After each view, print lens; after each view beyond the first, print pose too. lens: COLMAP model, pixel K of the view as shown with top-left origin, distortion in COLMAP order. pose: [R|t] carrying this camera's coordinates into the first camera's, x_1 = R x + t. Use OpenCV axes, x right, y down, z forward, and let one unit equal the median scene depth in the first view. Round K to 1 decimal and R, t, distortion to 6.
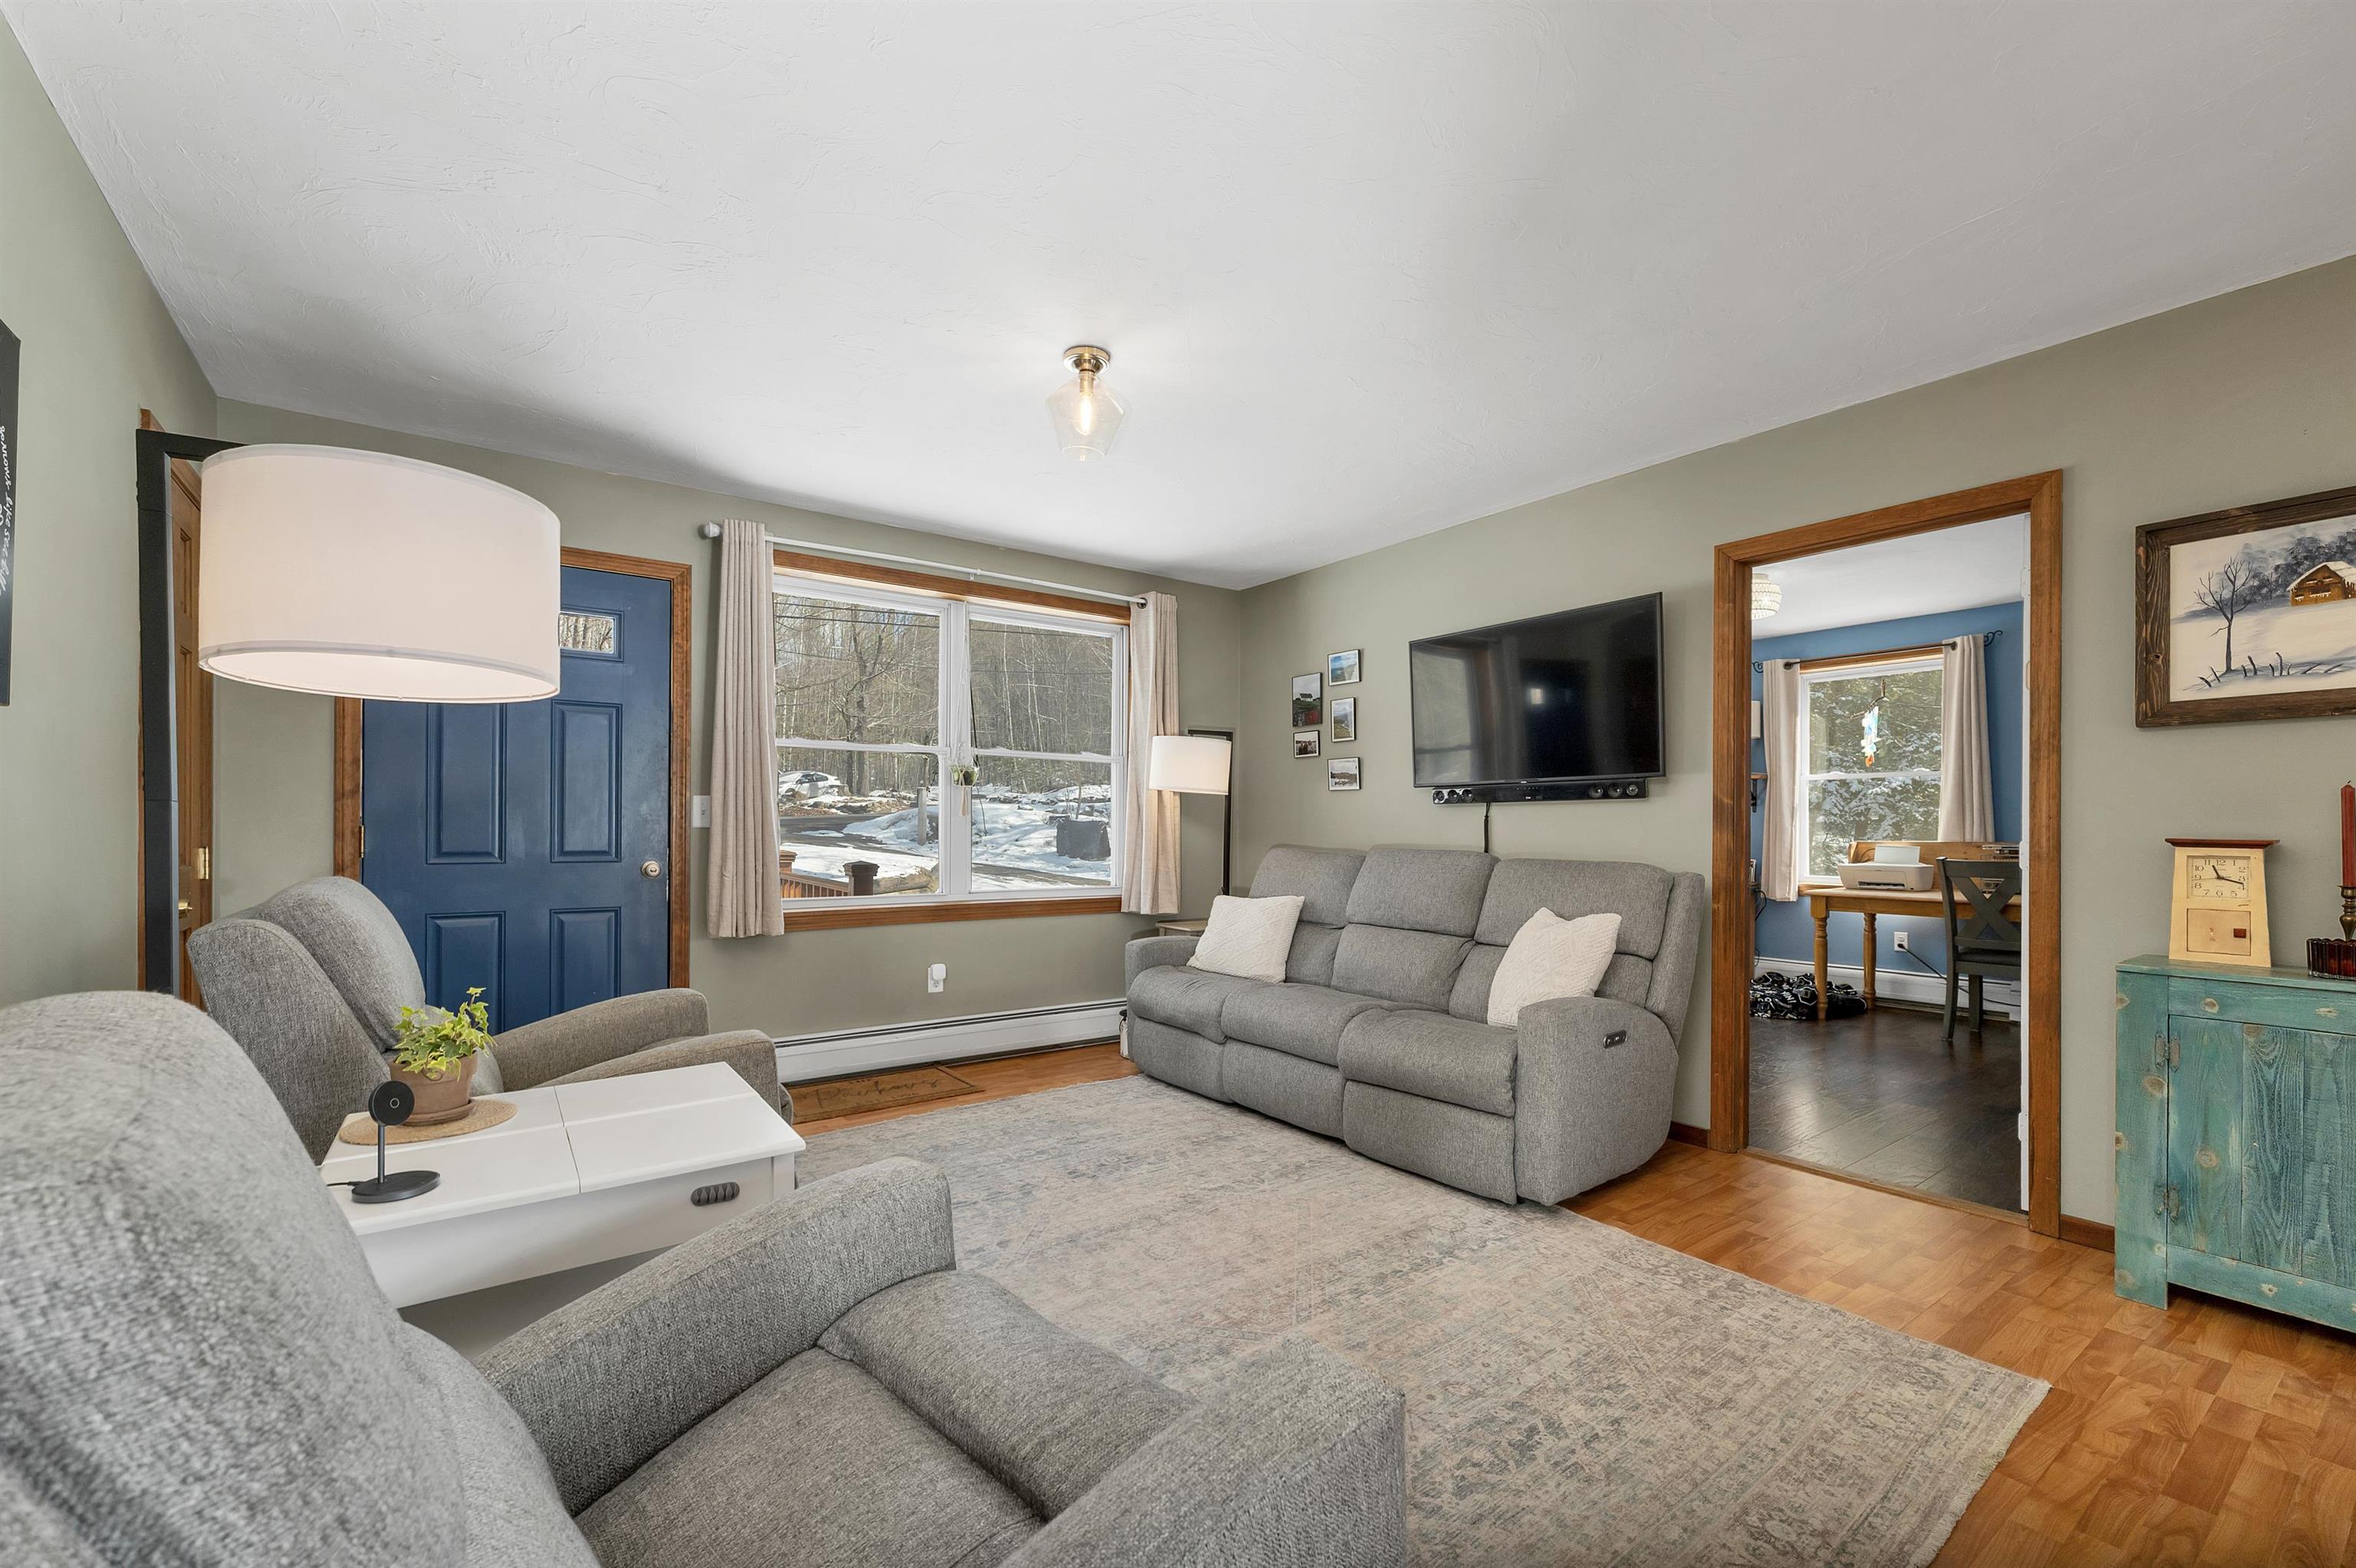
lens RADIAL K [[989.7, 0, 1186.0], [0, 989.7, 825.2], [0, 0, 1]] dist [-0.001760, -0.000250]
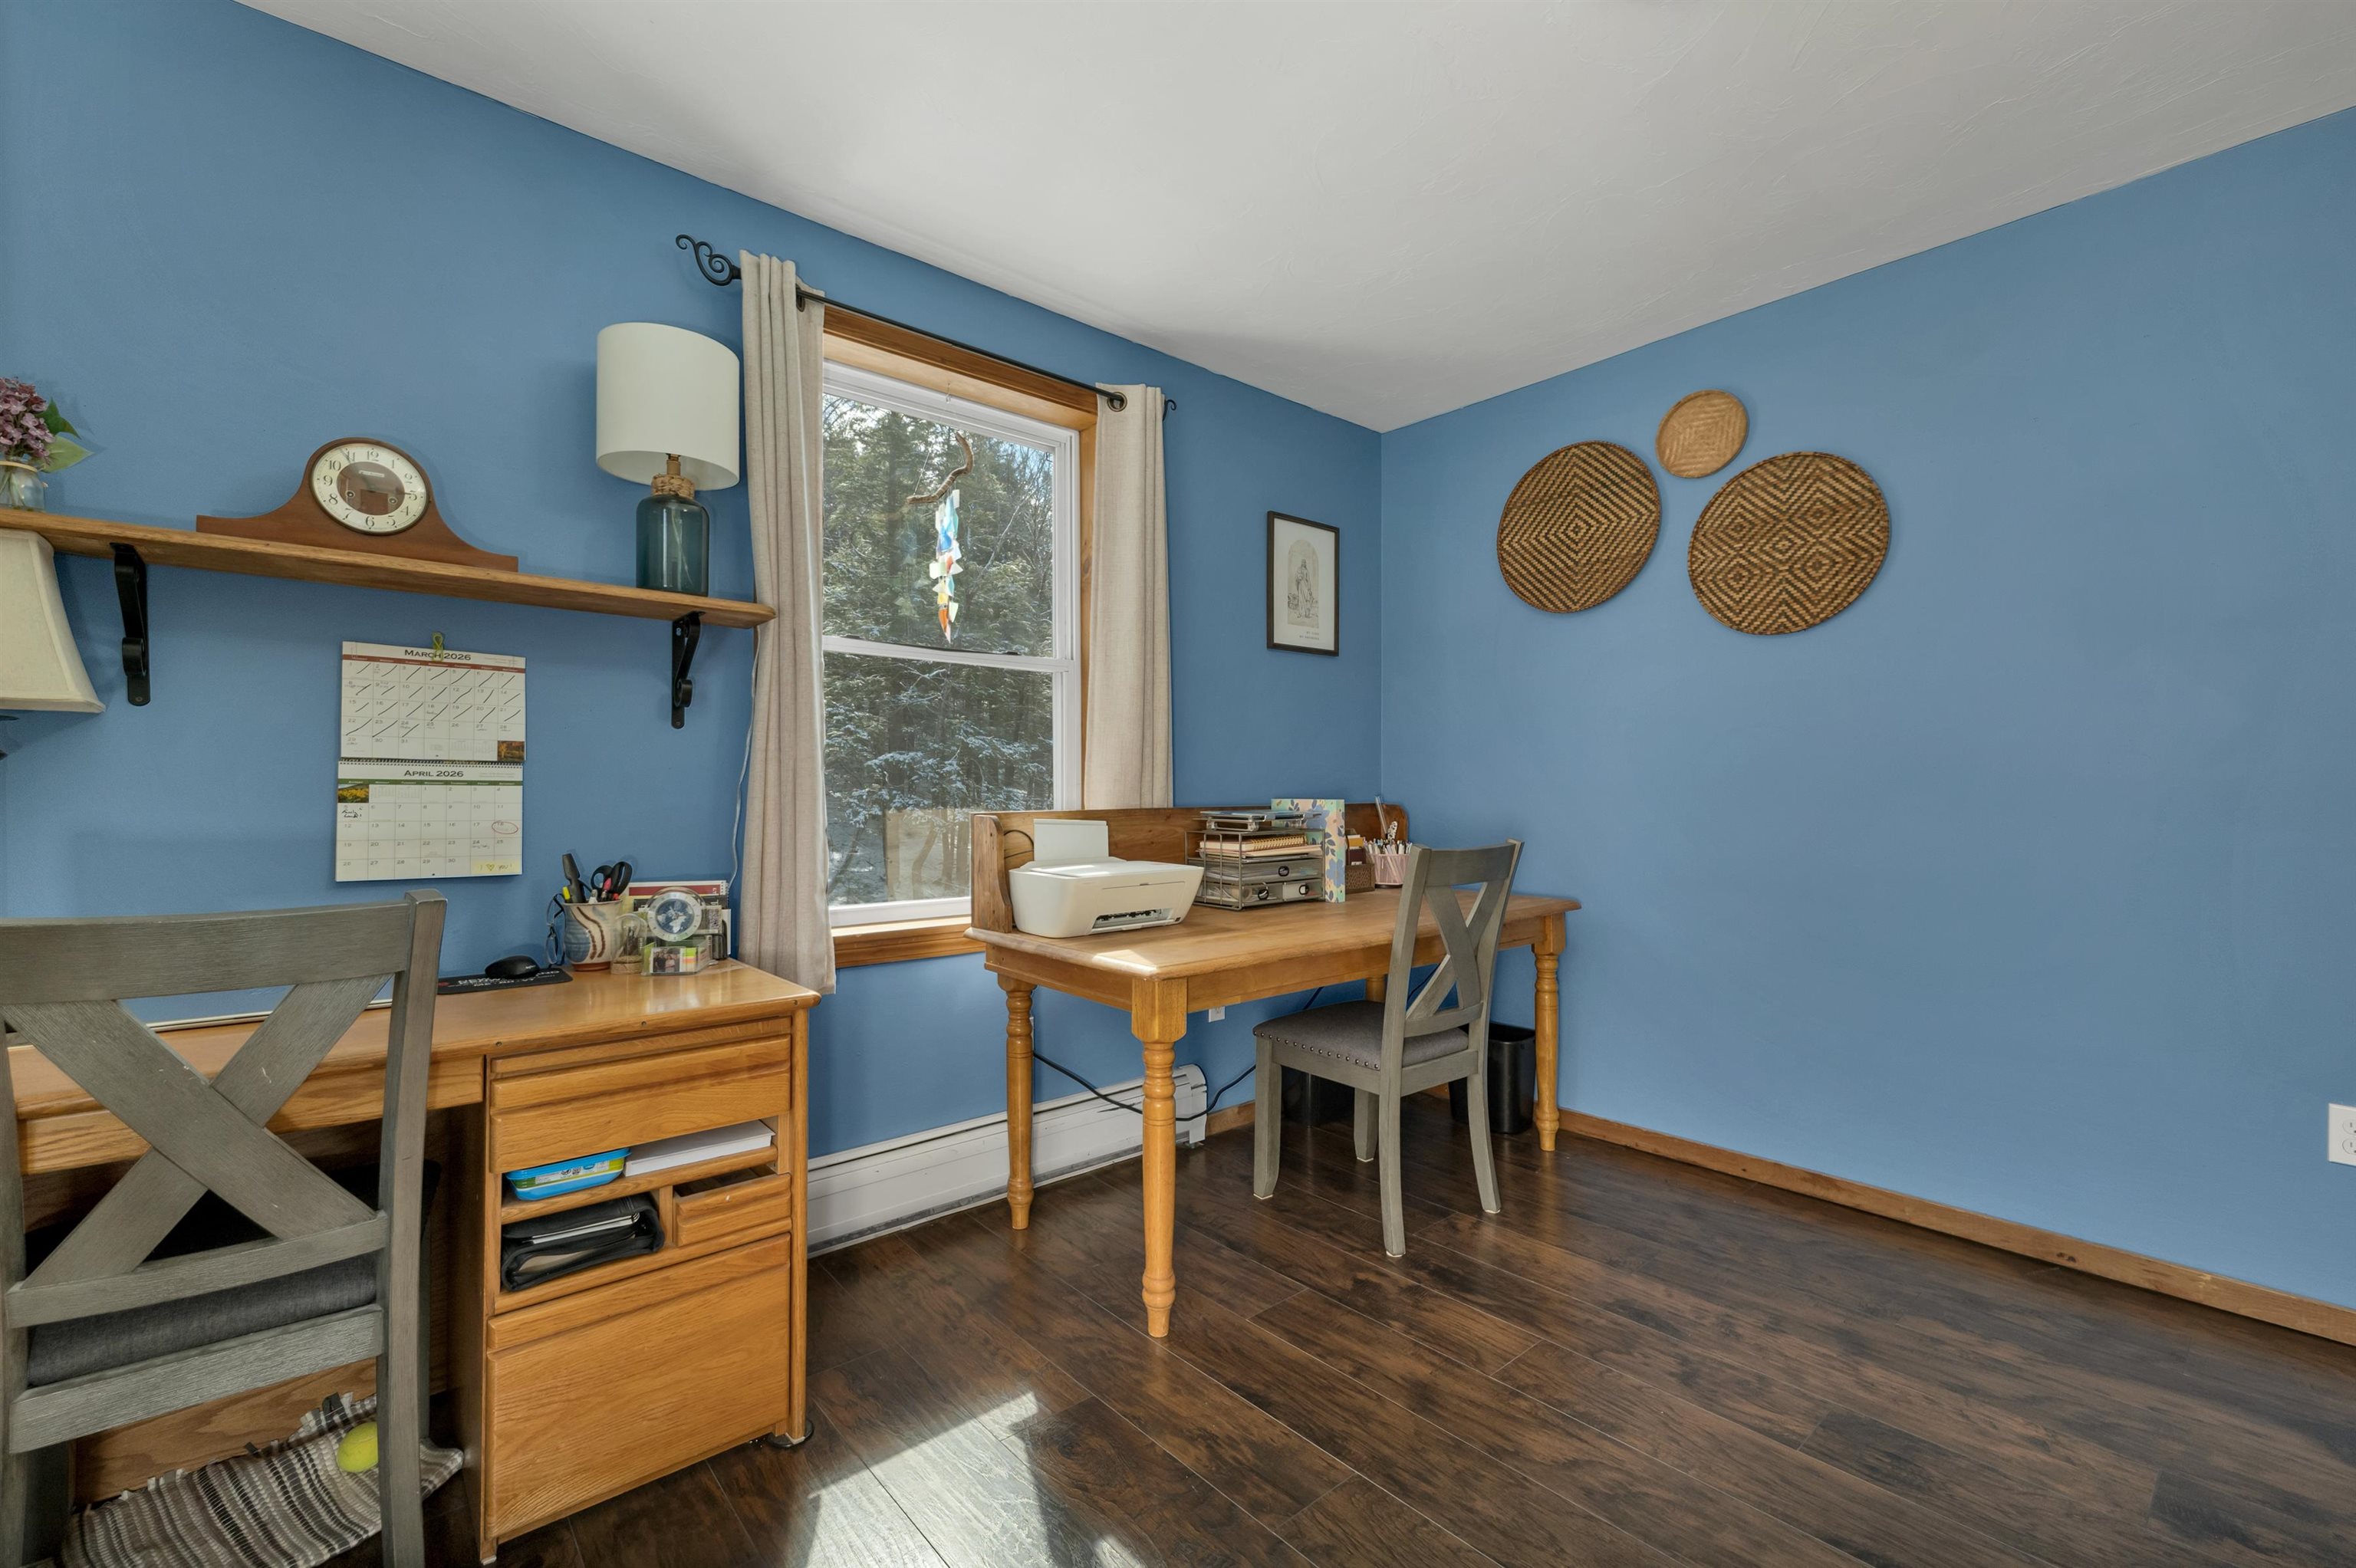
lens RADIAL K [[989.7, 0, 1179.2], [0, 989.7, 782.7], [0, 0, 1]] dist [-0.001760, -0.000250]
pose [[-0.090713, 0.004705, 0.995866, 0.428532], [-0.002184, 0.999985, -0.004923, 0.009978], [-0.995875, -0.002622, -0.090702, 1.482417]]
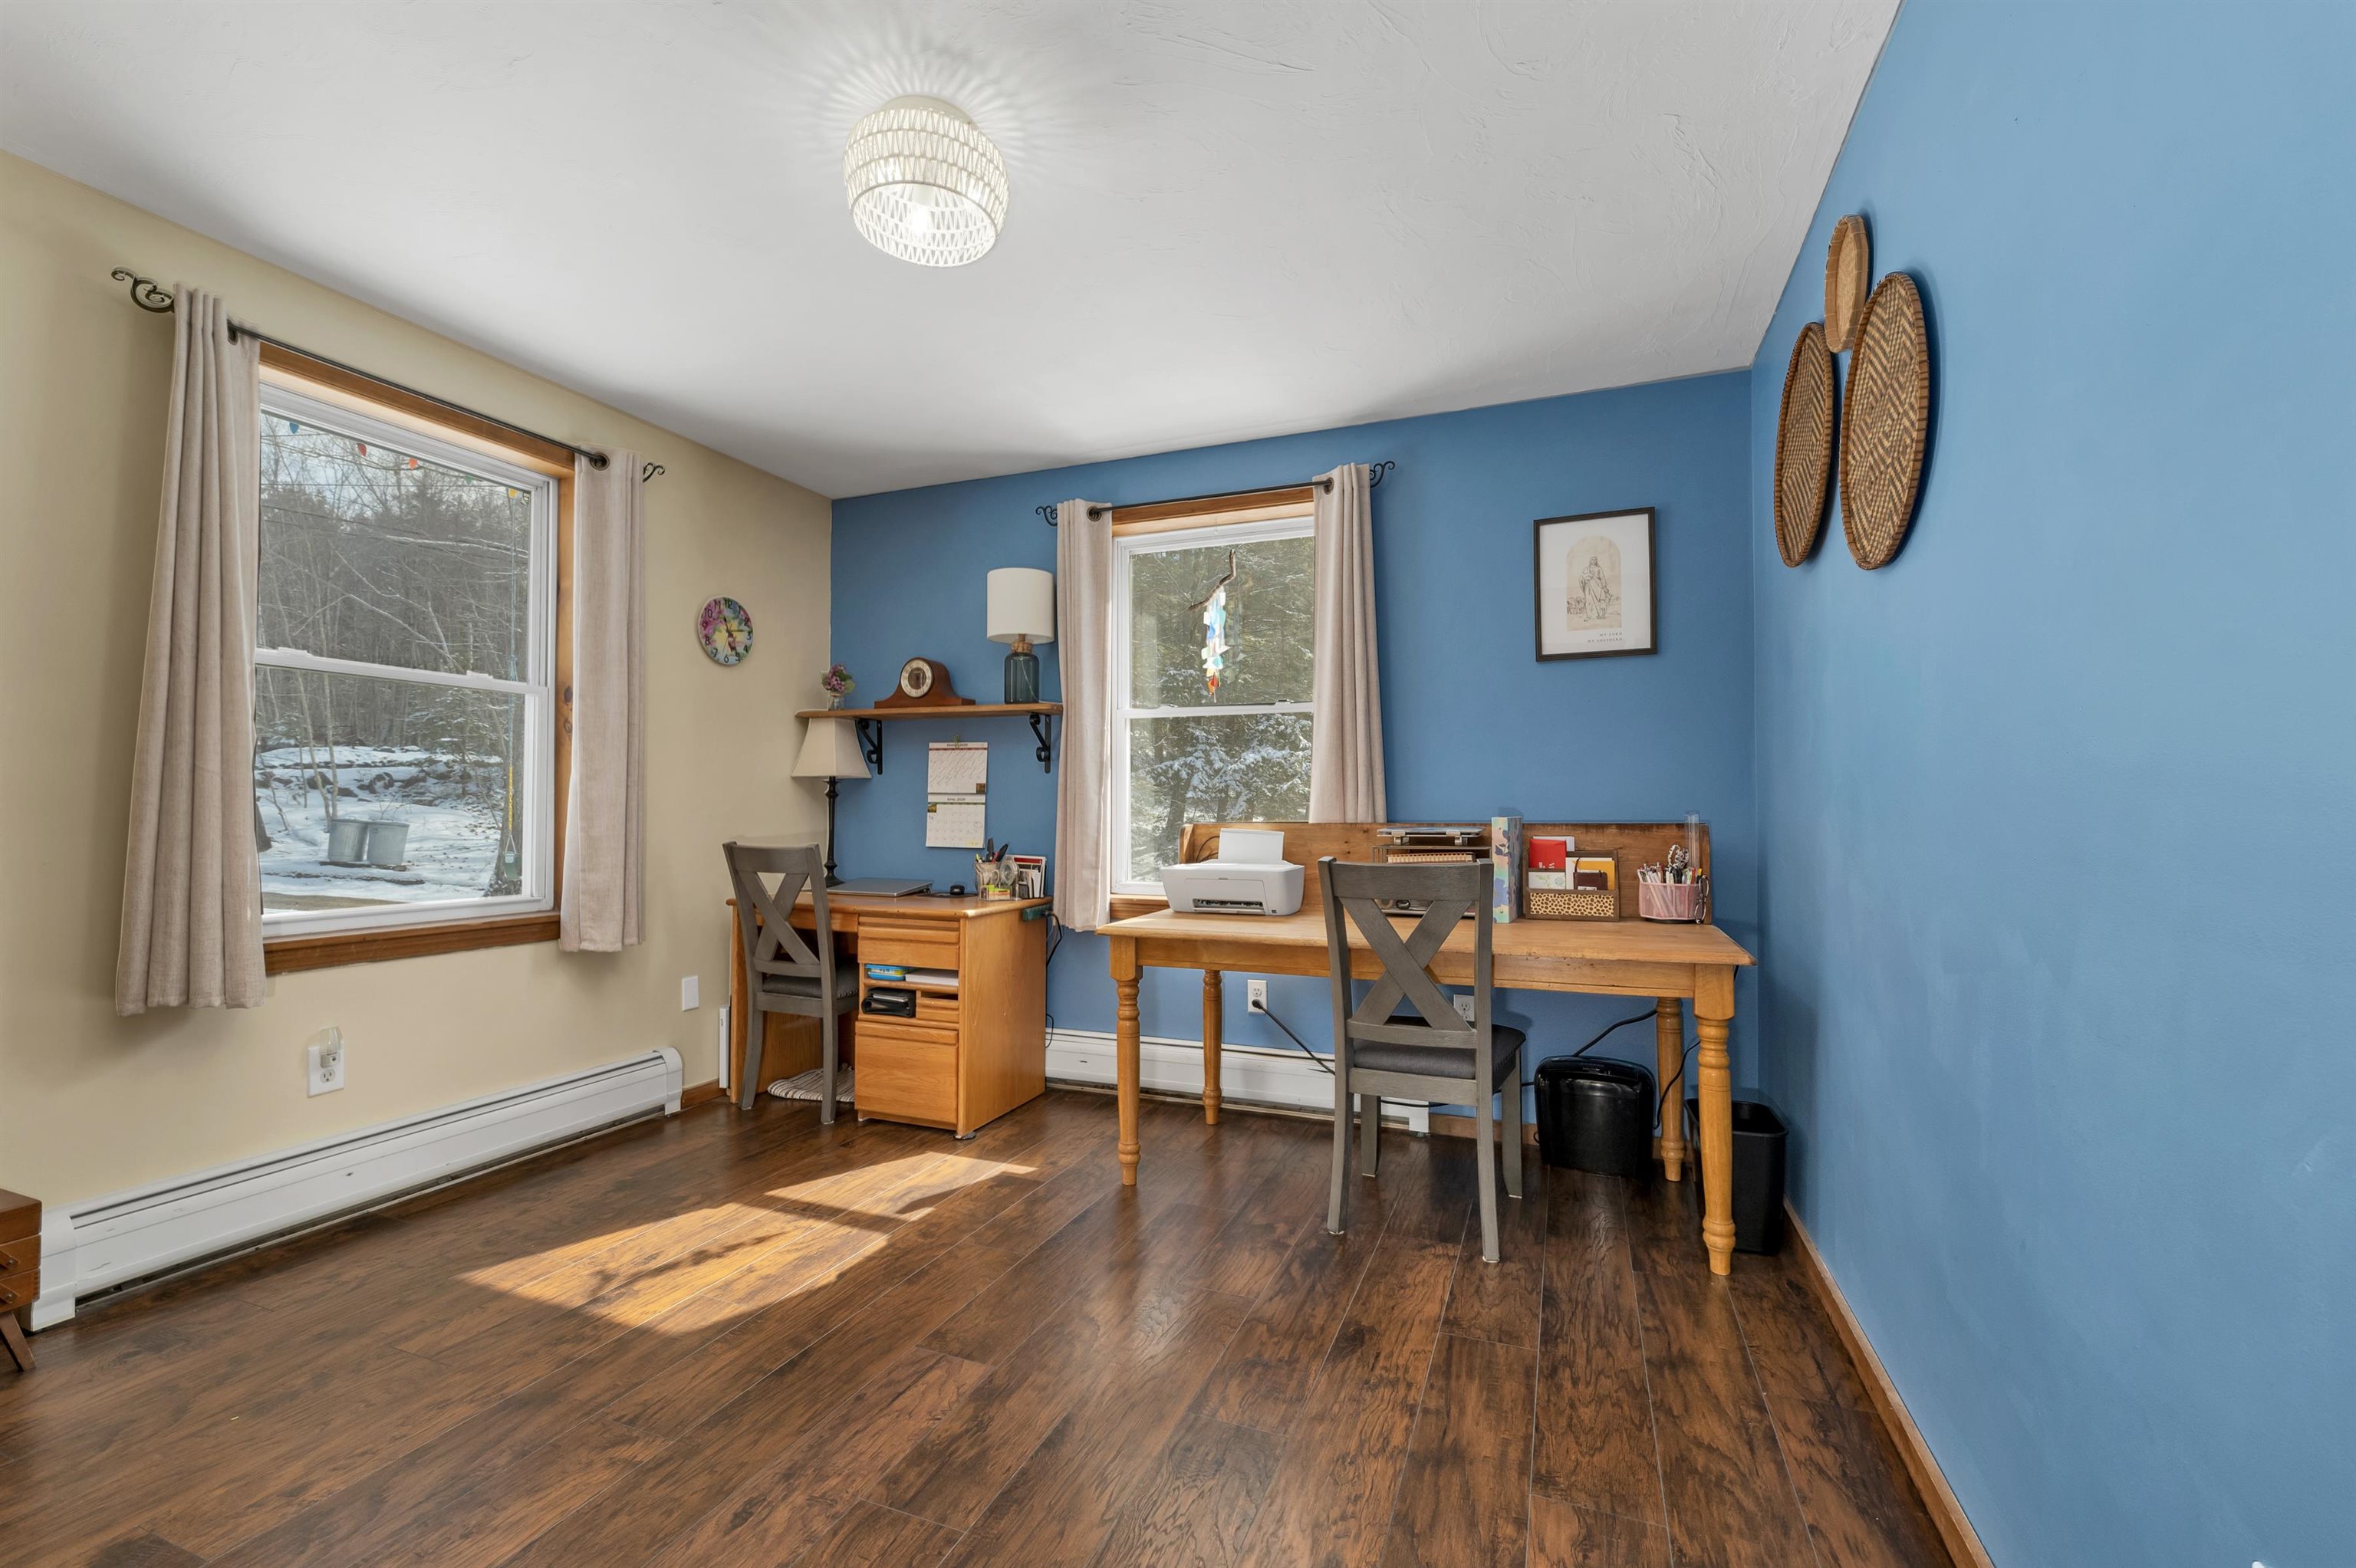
lens RADIAL K [[989.7, 0, 1180.9], [0, 989.7, 794.1], [0, 0, 1]] dist [-0.001760, -0.000250]
pose [[0.842778, 0.005453, 0.538234, 0.569719], [0.000110, 0.999947, -0.010304, 0.009221], [-0.538262, 0.008743, 0.842732, 0.816147]]
